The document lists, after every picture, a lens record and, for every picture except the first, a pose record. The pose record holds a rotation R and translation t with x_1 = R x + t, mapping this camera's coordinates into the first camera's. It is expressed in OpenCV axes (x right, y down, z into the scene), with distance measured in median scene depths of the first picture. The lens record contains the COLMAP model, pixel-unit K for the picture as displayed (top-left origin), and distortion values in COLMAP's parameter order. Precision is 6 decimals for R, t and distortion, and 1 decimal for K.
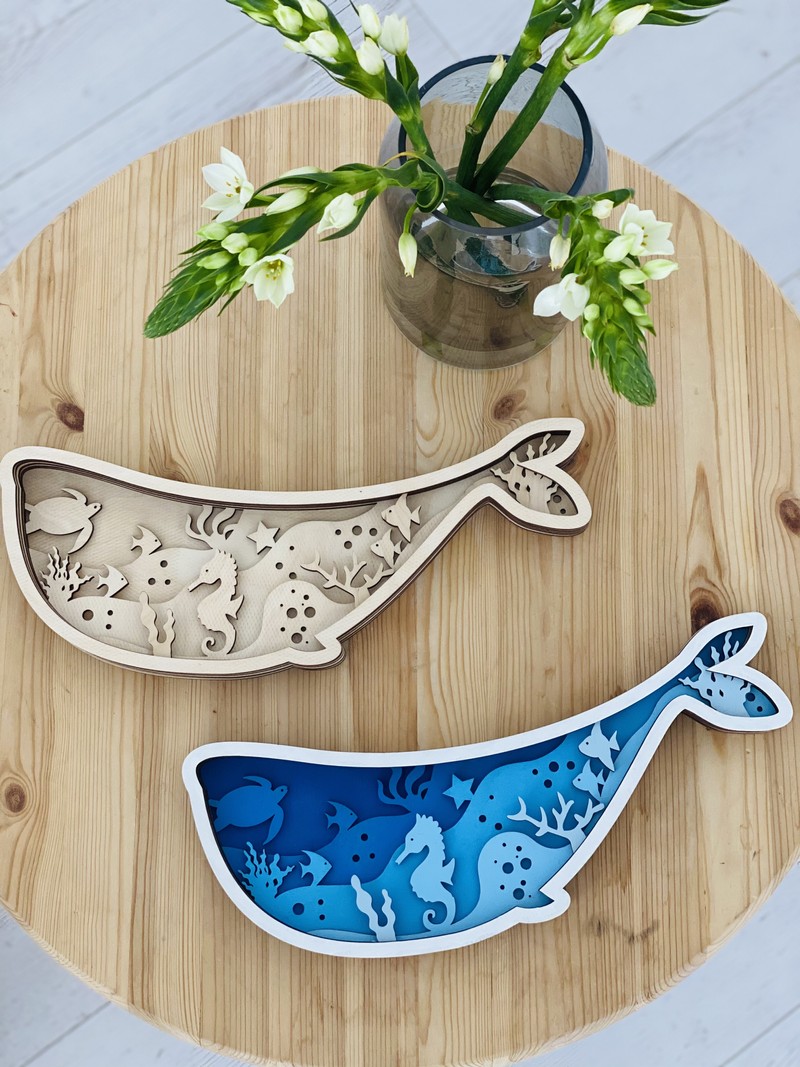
lens RADIAL K [[1618.5, 0, 405.2], [0, 1618.5, 536.2], [0, 0, 1]] dist [0.935133, 0.000000]
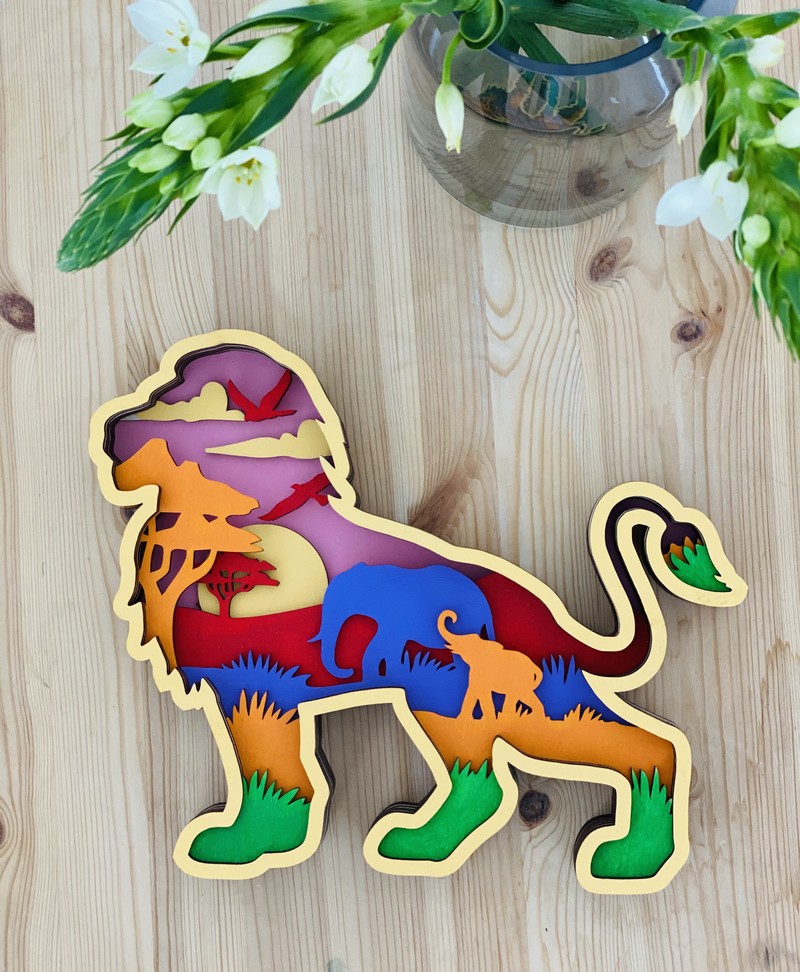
lens RADIAL K [[1578.3, 0, 478.7], [0, 1578.3, 440.8], [0, 0, 1]] dist [0.499811, 0.000000]
pose [[0.997936, -0.063224, -0.011259, 0.008105], [0.064197, 0.986675, 0.149505, -0.114134], [0.001656, -0.149919, 0.988697, 0.292005]]
